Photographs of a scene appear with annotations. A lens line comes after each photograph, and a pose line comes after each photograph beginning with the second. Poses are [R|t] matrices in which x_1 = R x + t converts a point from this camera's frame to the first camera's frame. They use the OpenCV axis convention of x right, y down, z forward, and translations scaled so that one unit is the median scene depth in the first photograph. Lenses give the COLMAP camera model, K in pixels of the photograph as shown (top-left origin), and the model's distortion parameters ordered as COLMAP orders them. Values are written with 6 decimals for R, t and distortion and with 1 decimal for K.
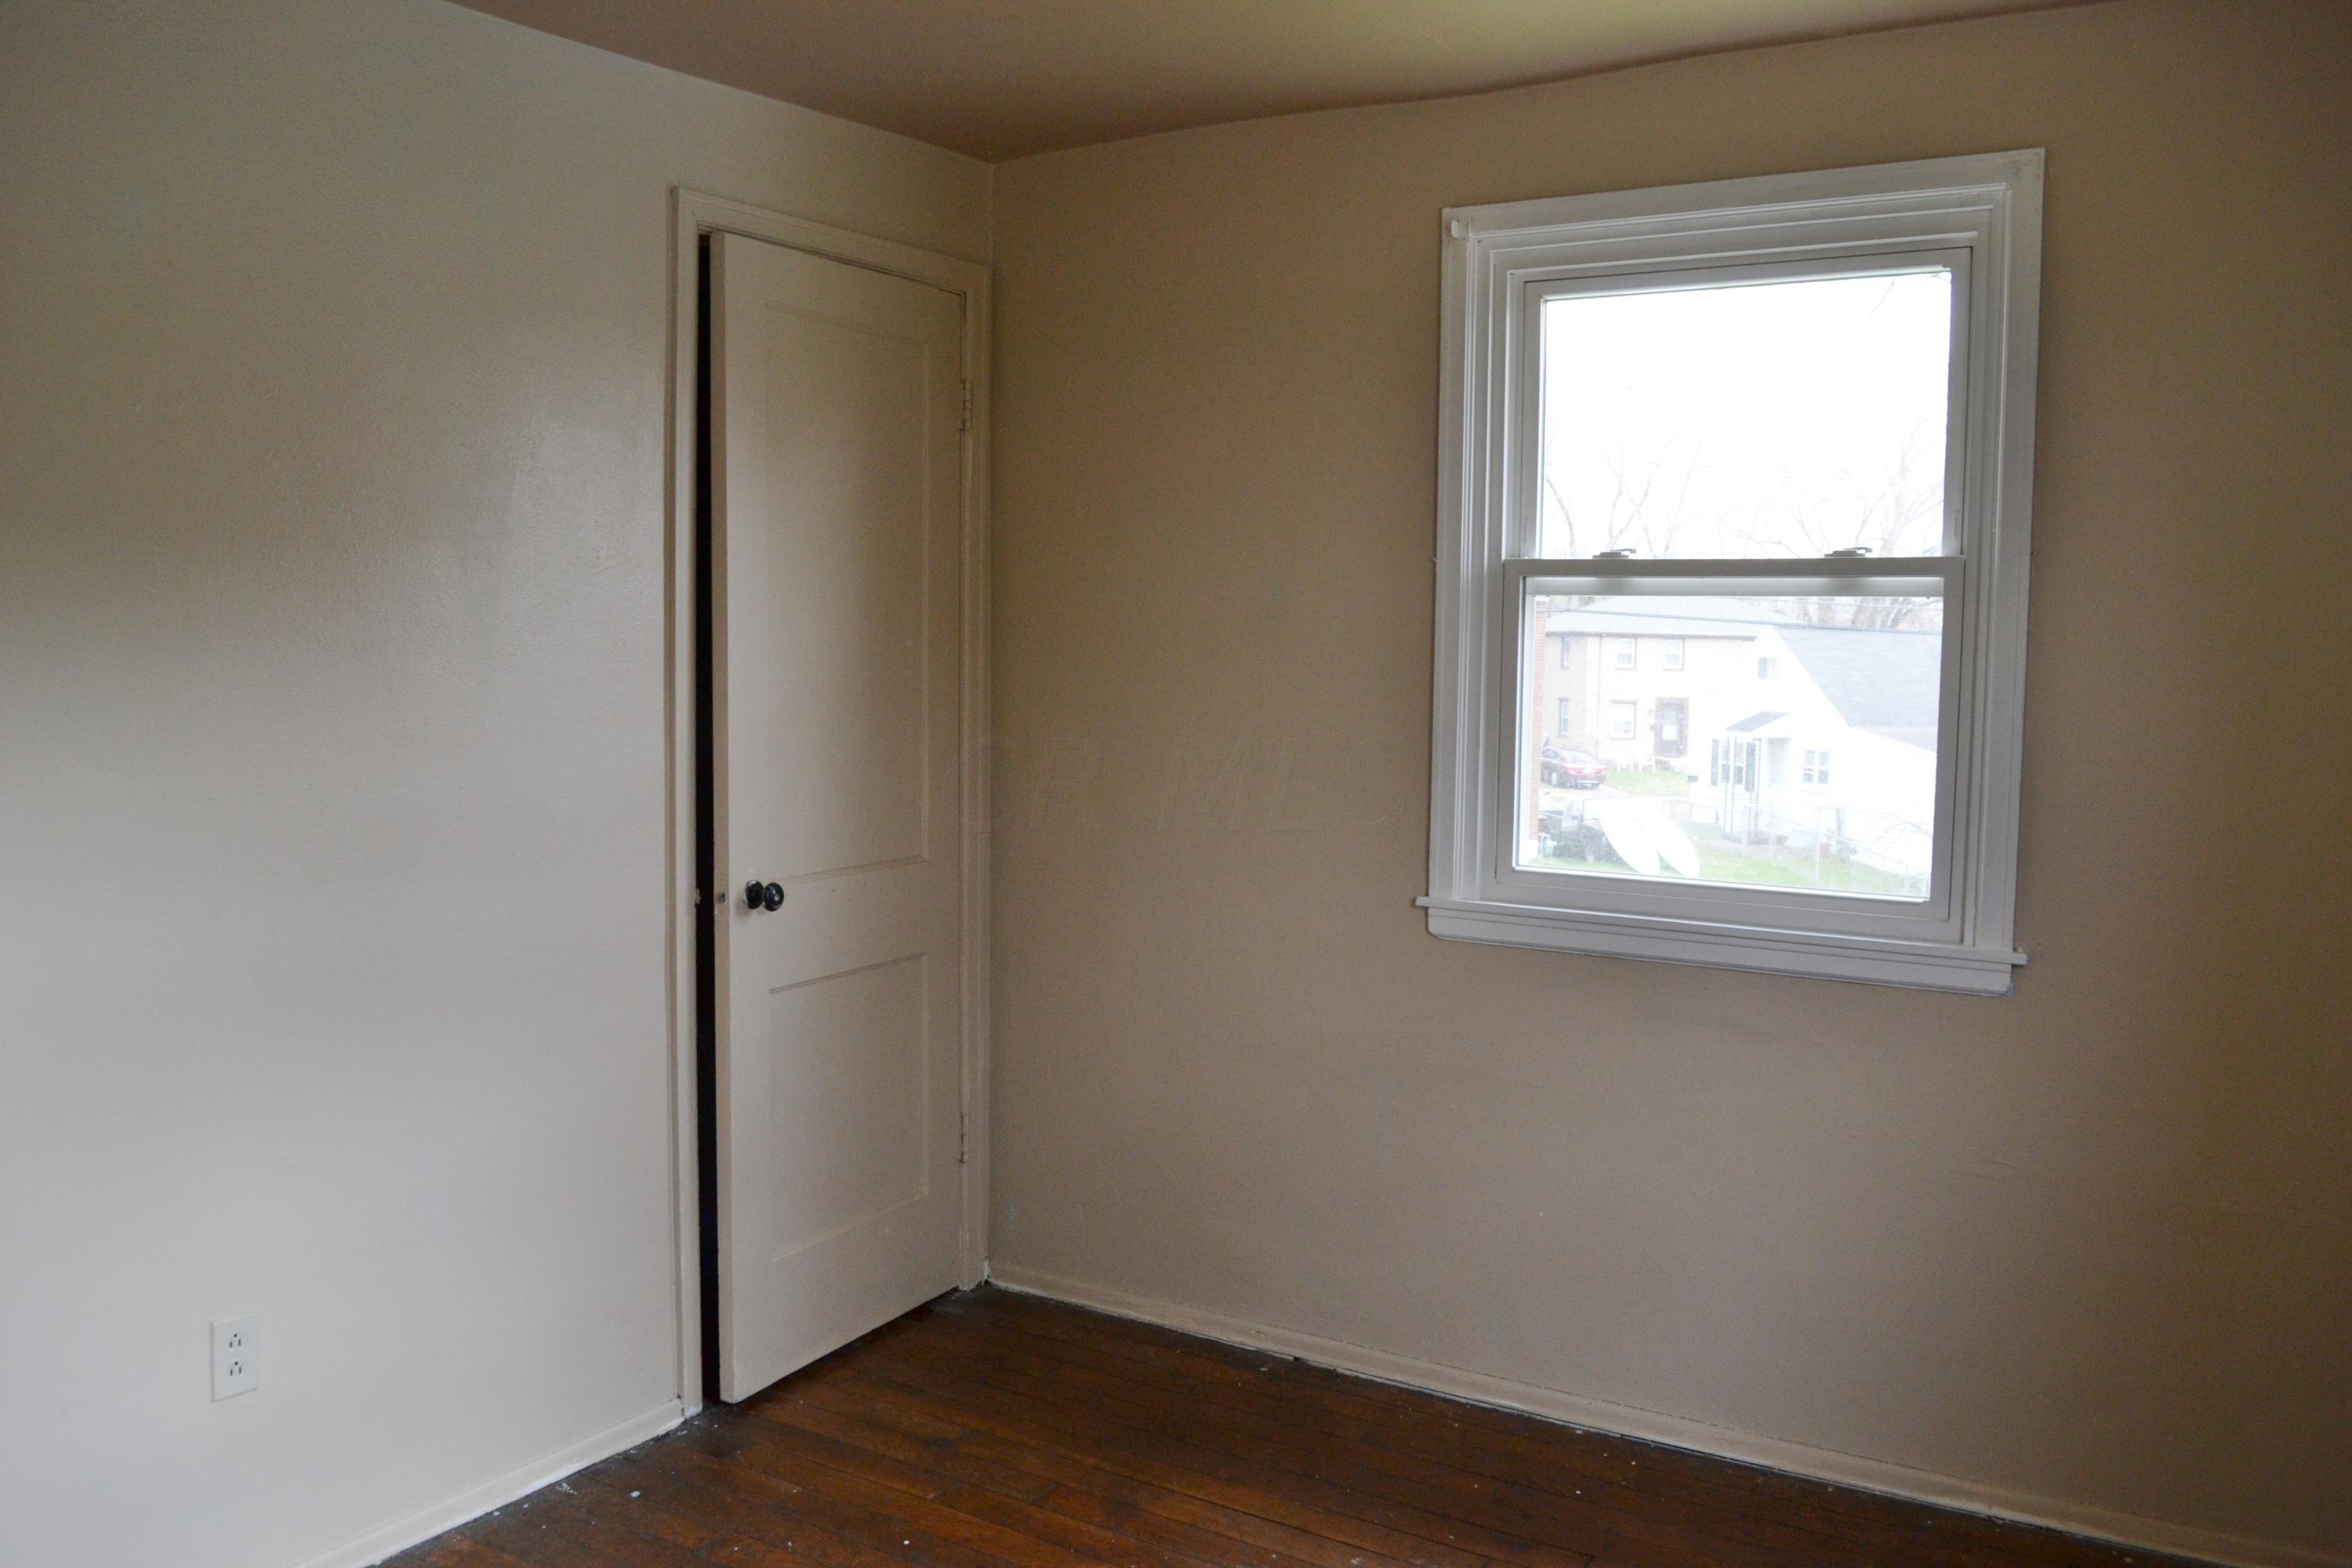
lens RADIAL K [[1918.8, 0, 1176.0], [0, 1918.8, 784.0], [0, 0, 1]] dist [-0.063326, 0.006083]
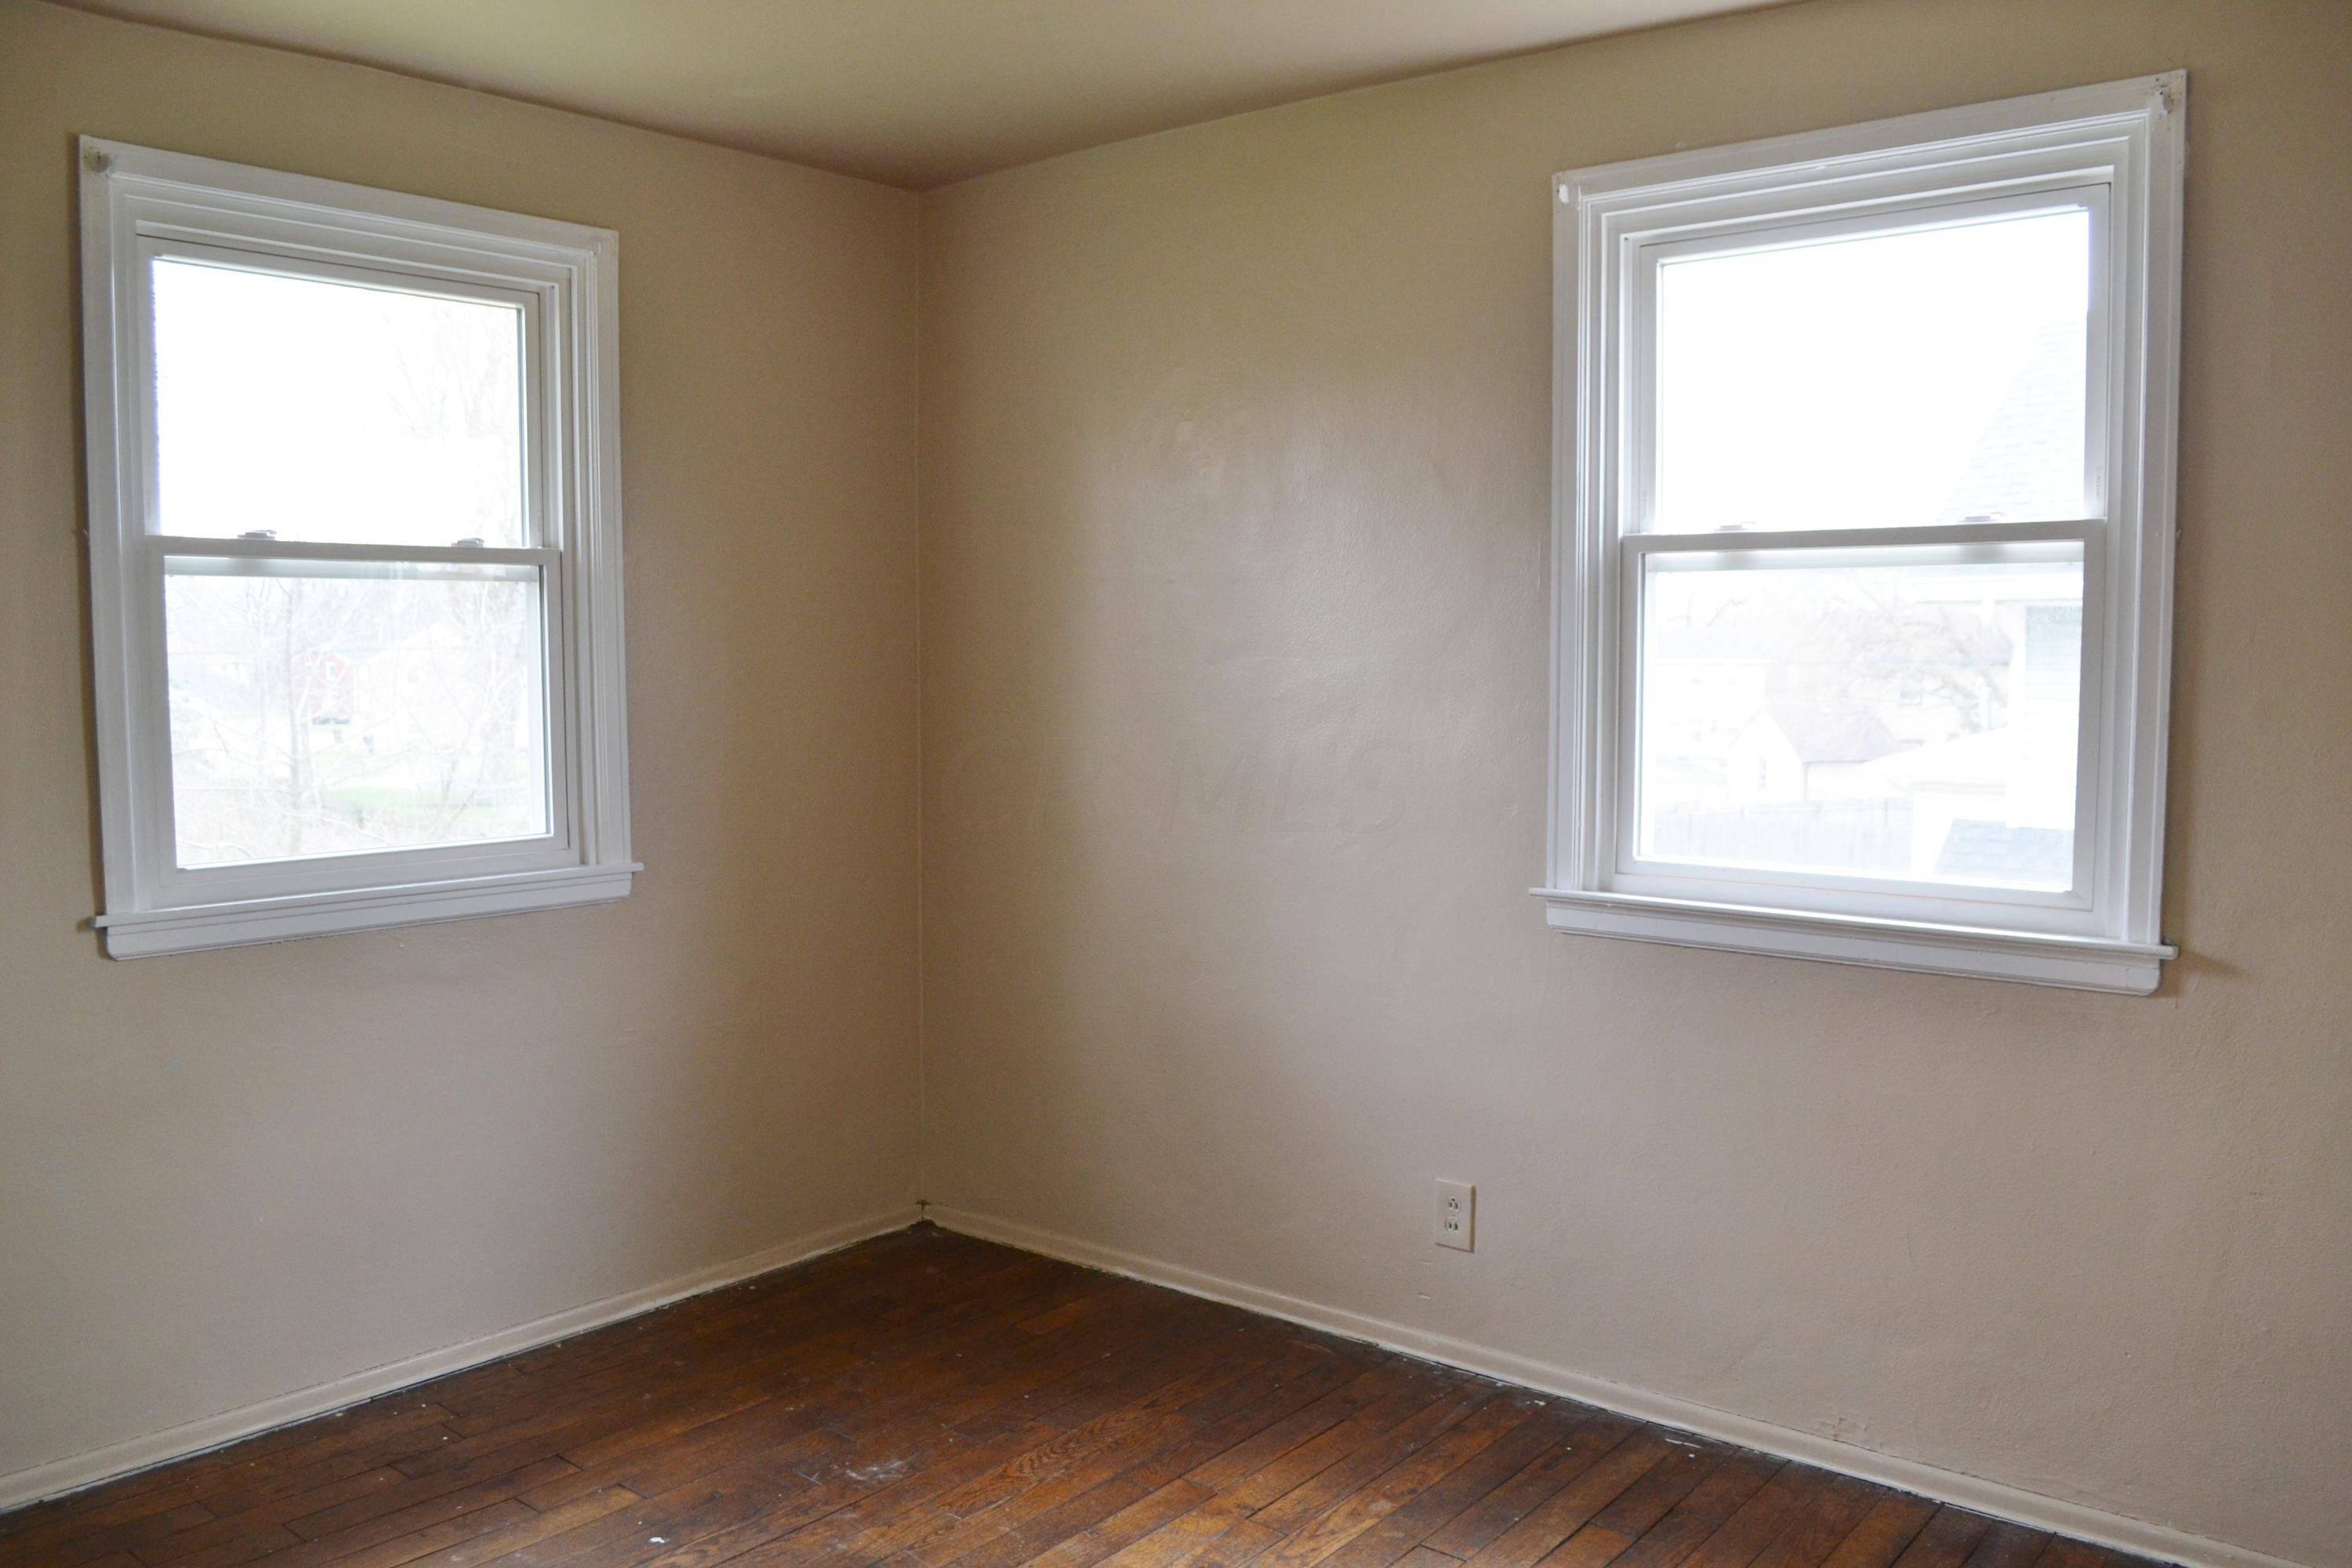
lens RADIAL K [[1918.8, 0, 1176.0], [0, 1918.8, 784.0], [0, 0, 1]] dist [-0.063326, 0.006083]
pose [[0.130443, -0.092374, 0.987143, -0.698235], [0.075186, 0.993705, 0.083053, -0.039000], [-0.988601, 0.063386, 0.136567, 0.420809]]
